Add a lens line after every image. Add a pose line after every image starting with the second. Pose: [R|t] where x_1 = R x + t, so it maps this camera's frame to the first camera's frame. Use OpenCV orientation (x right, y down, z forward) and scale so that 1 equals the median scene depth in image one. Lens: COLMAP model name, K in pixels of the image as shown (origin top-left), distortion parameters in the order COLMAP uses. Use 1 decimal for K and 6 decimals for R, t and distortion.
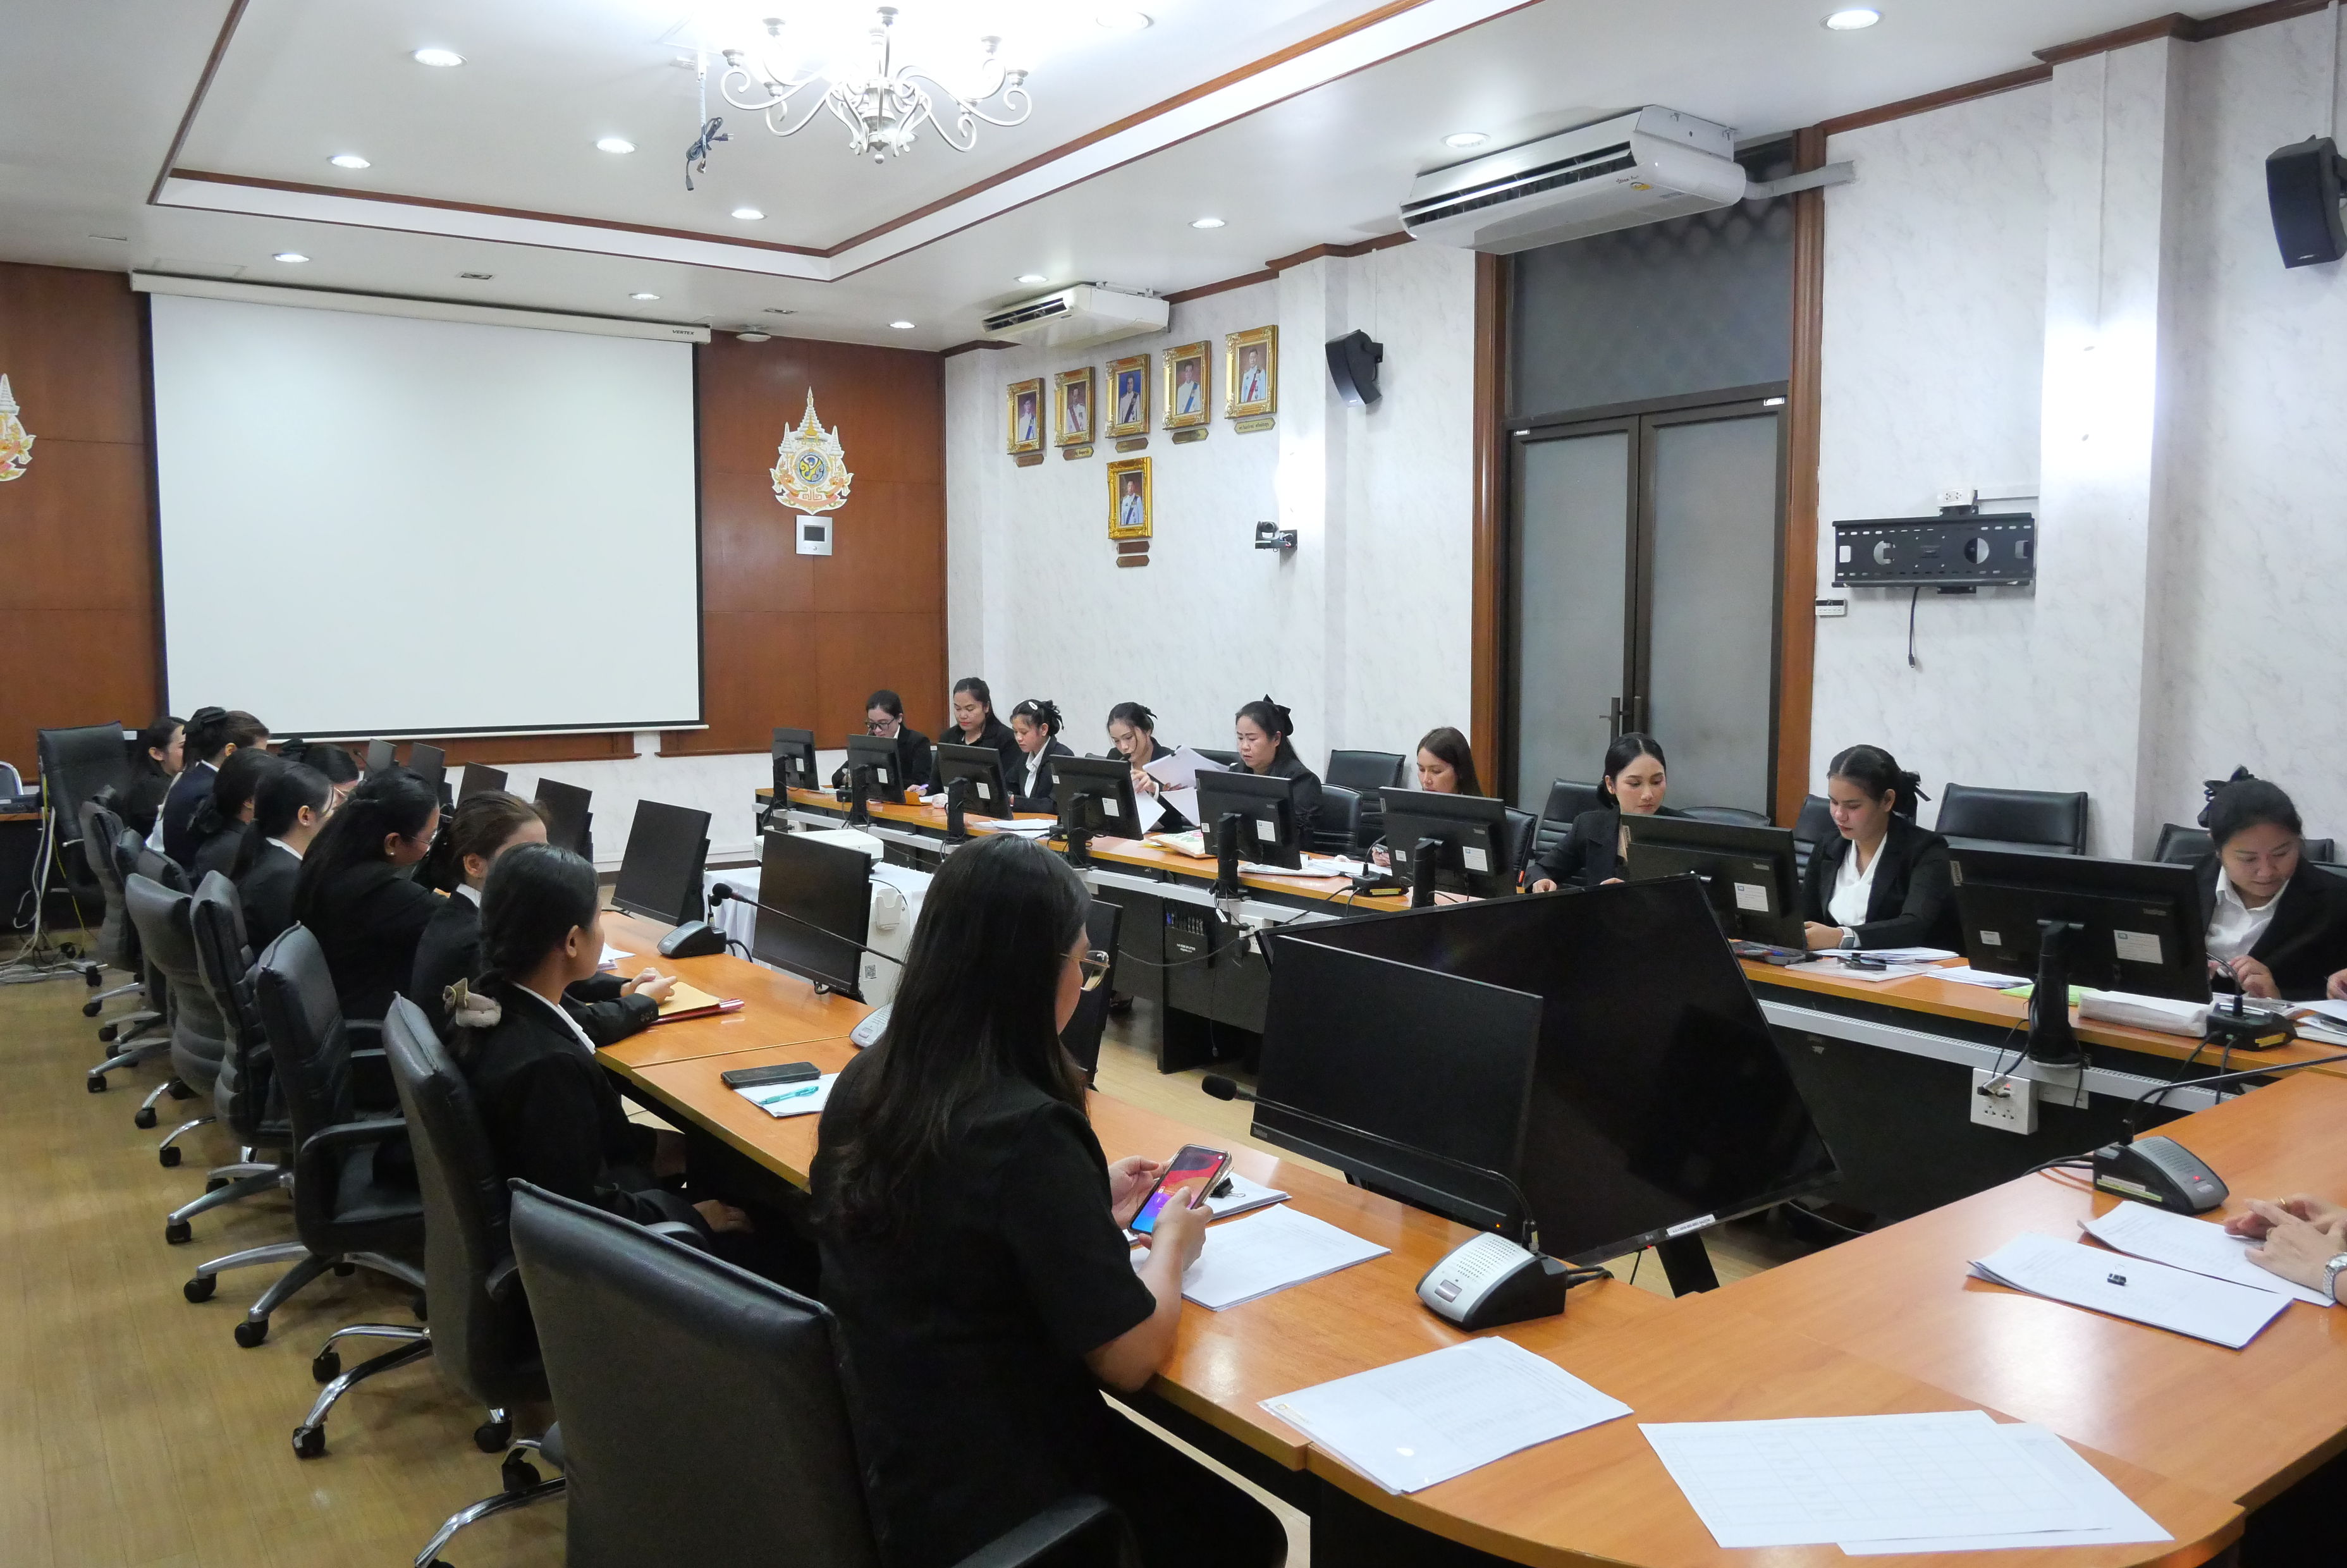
lens RADIAL K [[1752.6, 0, 1173.5], [0, 1752.6, 784.0], [0, 0, 1]] dist [-0.007192, -0.003714]
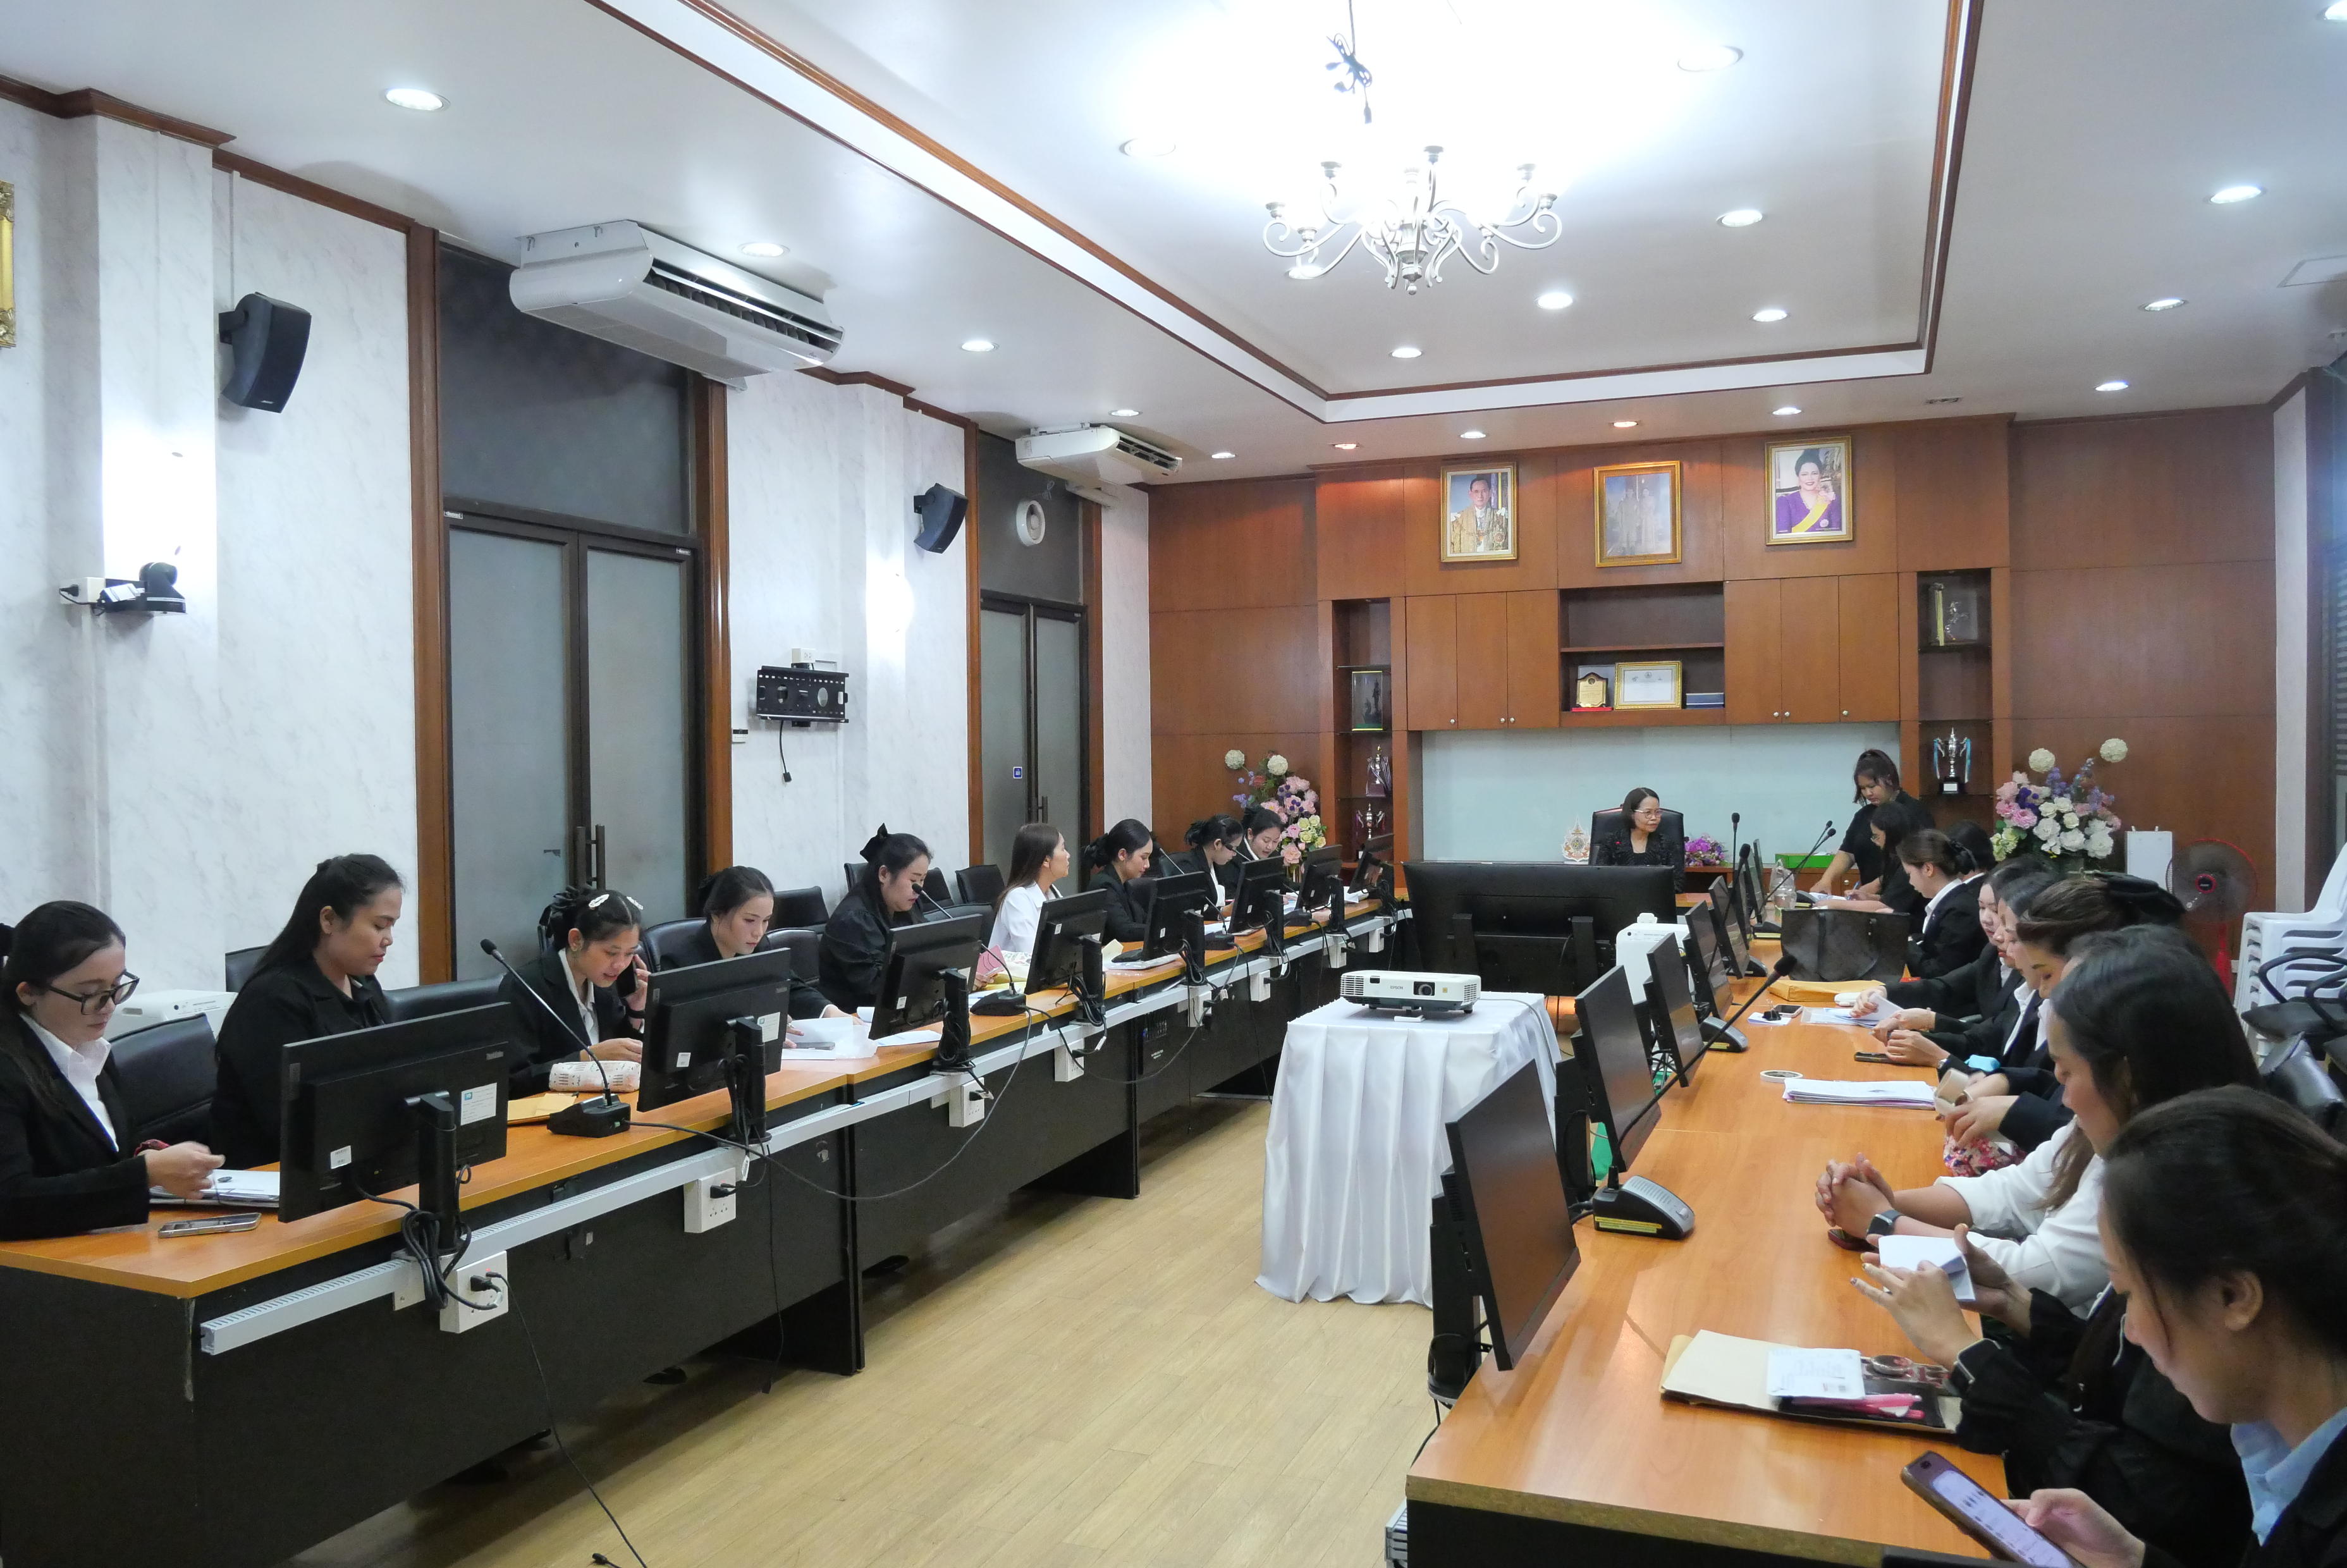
lens RADIAL K [[1752.6, 0, 1173.5], [0, 1752.6, 784.0], [0, 0, 1]] dist [-0.007192, -0.003714]
pose [[-0.536988, -0.007110, 0.843560, -0.837299], [0.085193, 0.994395, 0.062612, -0.123401], [-0.839277, 0.105488, -0.533373, 1.462009]]
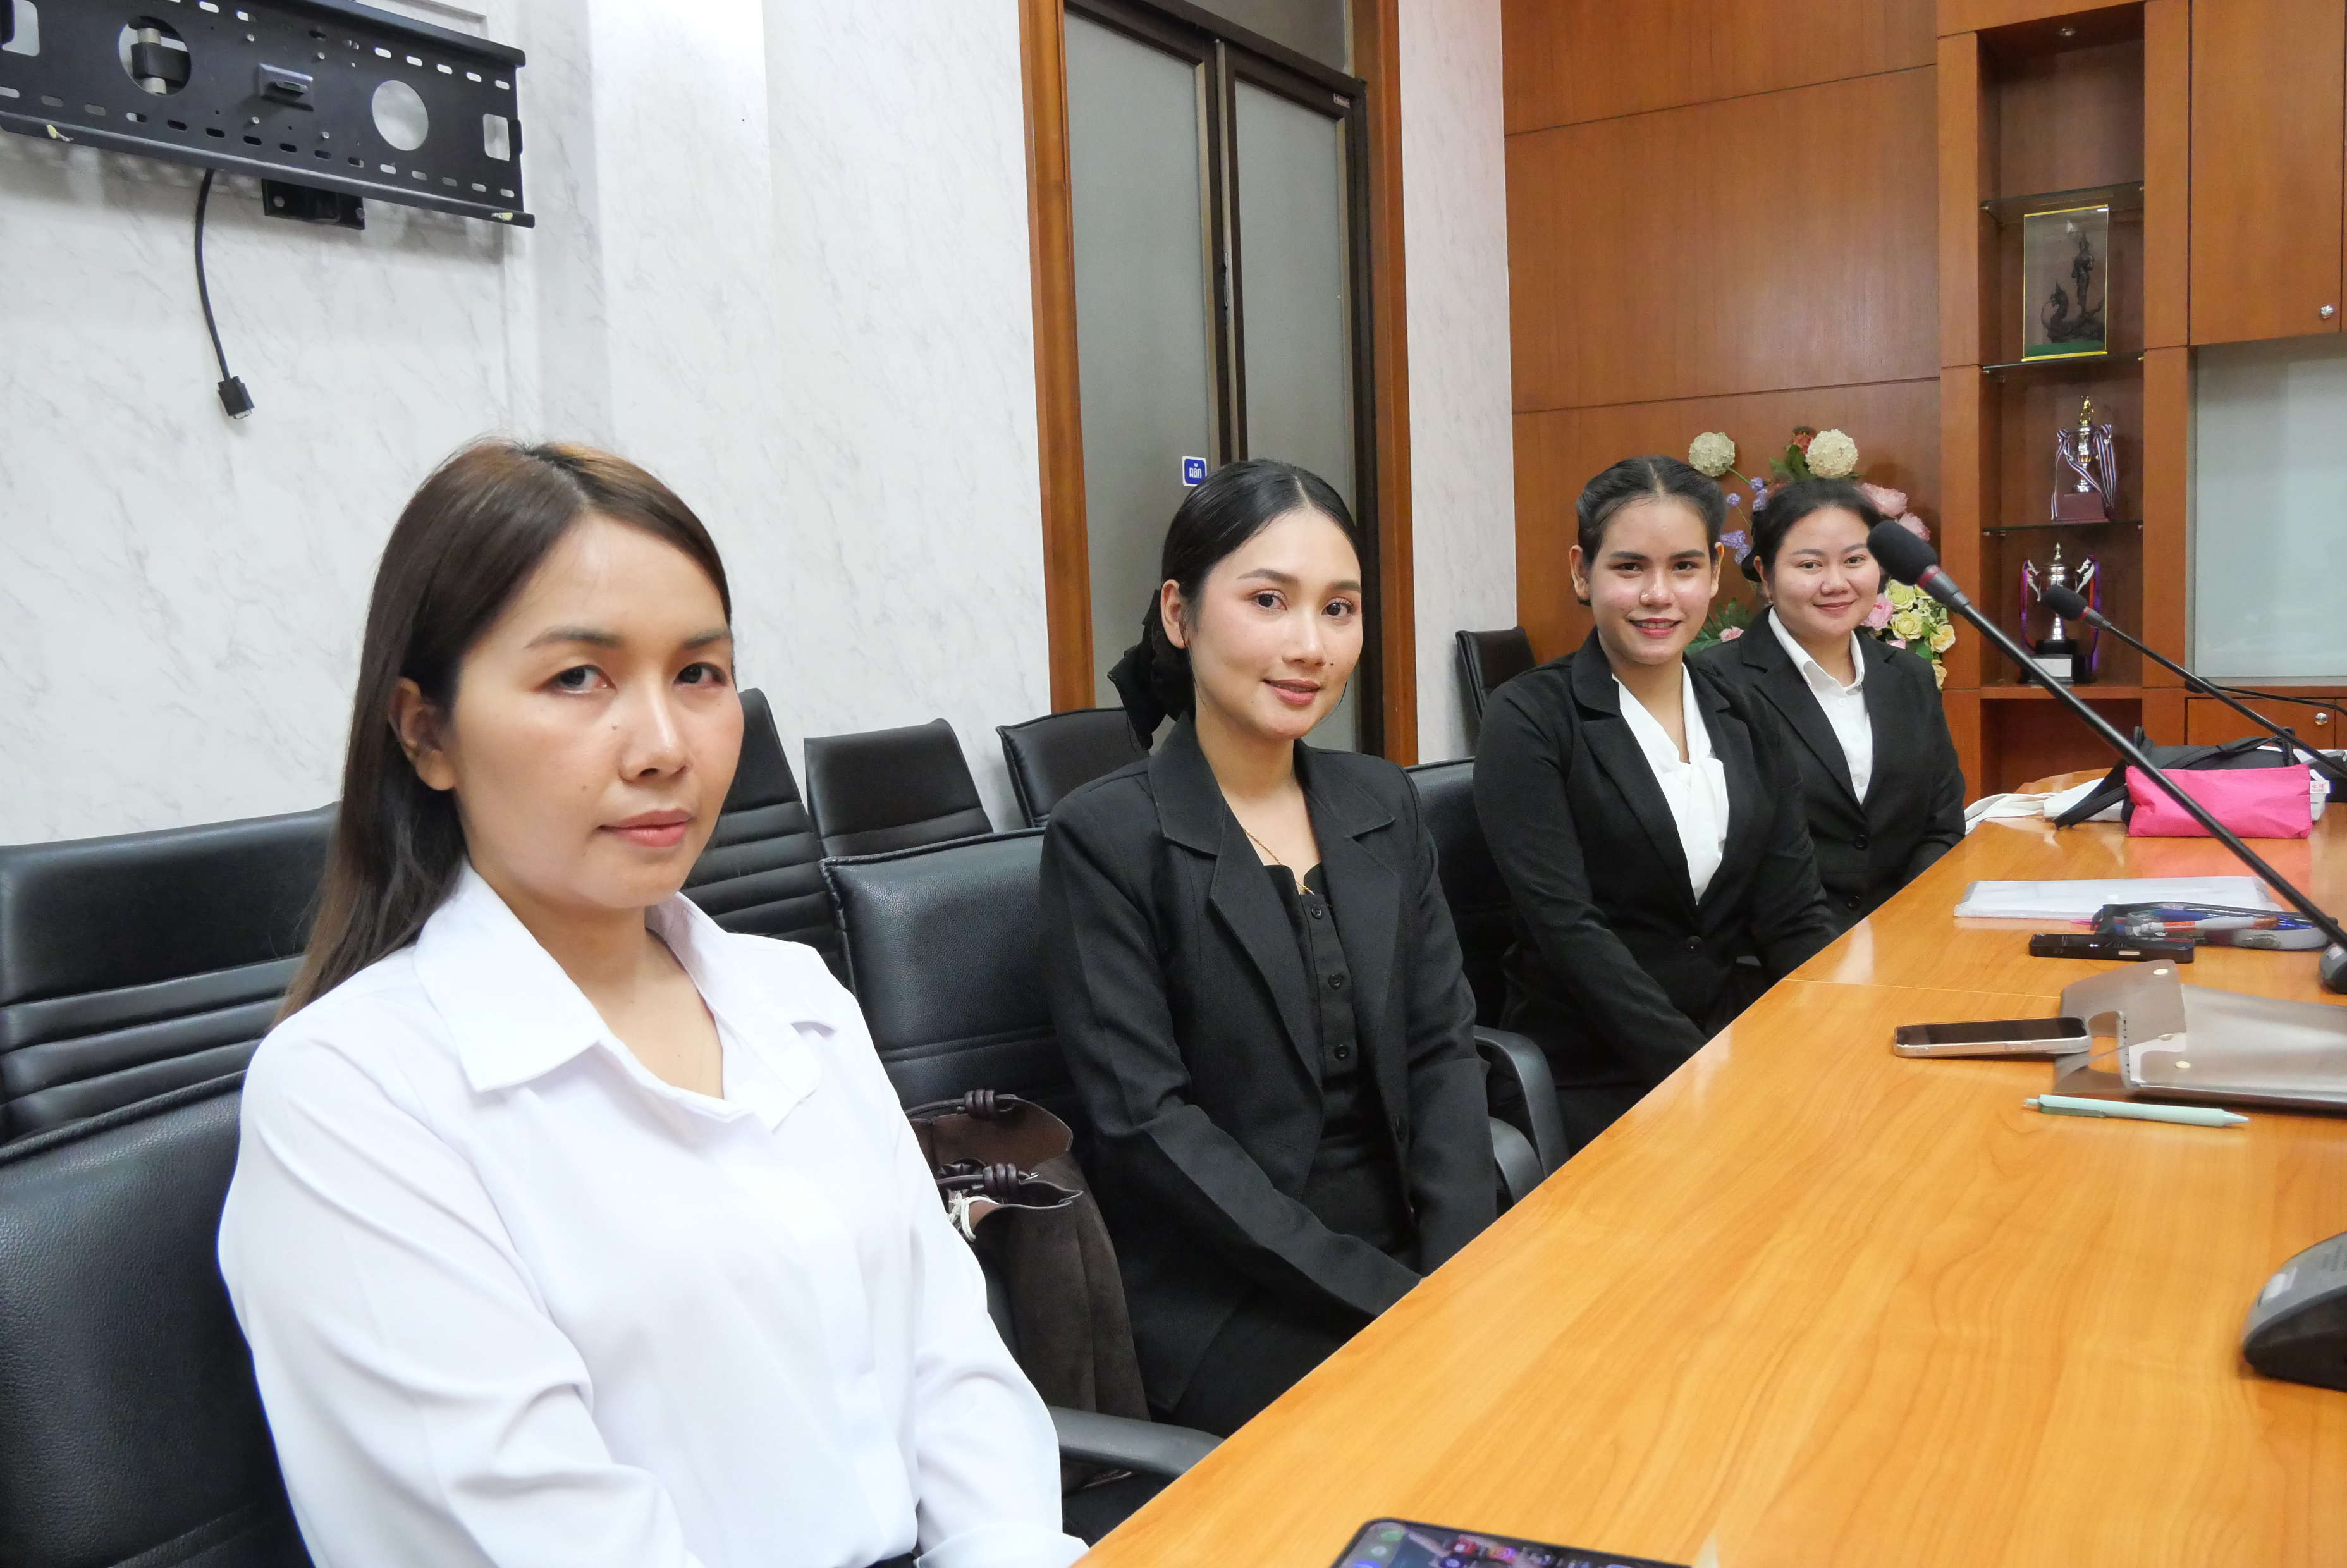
lens RADIAL K [[1974.1, 0, 1173.5], [0, 1974.1, 784.0], [0, 0, 1]] dist [-0.033374, -0.000879]
pose [[-0.403135, -0.068689, 0.912559, -0.011499], [0.123426, 0.983987, 0.128591, -0.022060], [-0.906779, 0.164473, -0.388202, 0.998972]]
